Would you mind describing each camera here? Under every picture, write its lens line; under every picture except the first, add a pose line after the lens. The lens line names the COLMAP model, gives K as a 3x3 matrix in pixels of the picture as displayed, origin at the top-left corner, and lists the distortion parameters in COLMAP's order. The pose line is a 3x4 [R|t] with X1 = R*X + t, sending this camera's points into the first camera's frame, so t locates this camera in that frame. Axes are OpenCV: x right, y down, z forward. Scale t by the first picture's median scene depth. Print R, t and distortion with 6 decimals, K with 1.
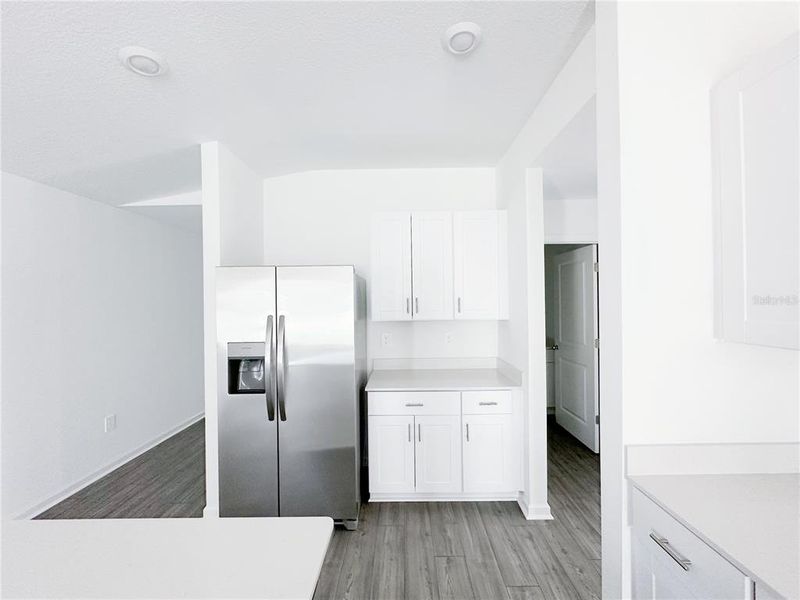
lens RADIAL K [[324.6, 0, 400.0], [0, 324.6, 300.0], [0, 0, 1]] dist [-0.001645, -0.000006]
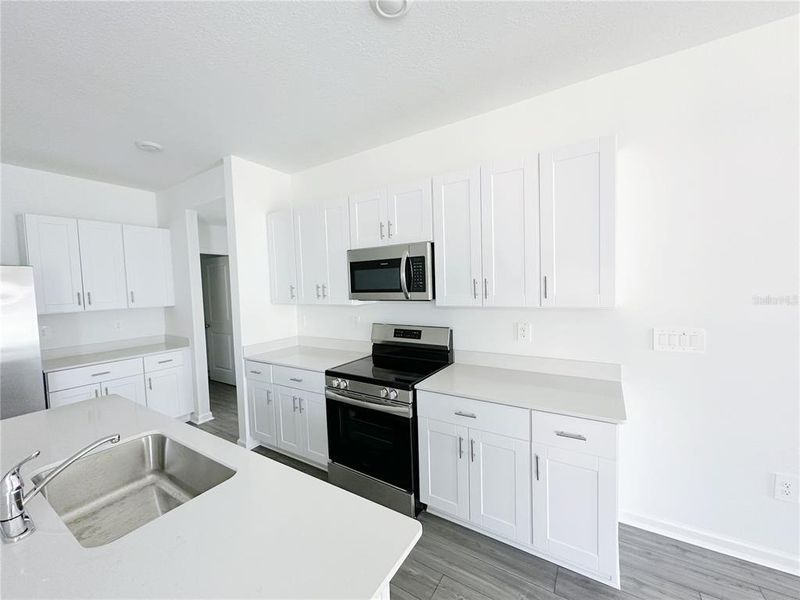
lens RADIAL K [[324.6, 0, 400.0], [0, 324.6, 300.0], [0, 0, 1]] dist [-0.001645, -0.000006]
pose [[0.536471, -0.050998, 0.842376, -0.345862], [0.020867, 0.998669, 0.047171, -0.010477], [-0.843661, -0.007728, 0.536821, -0.626052]]
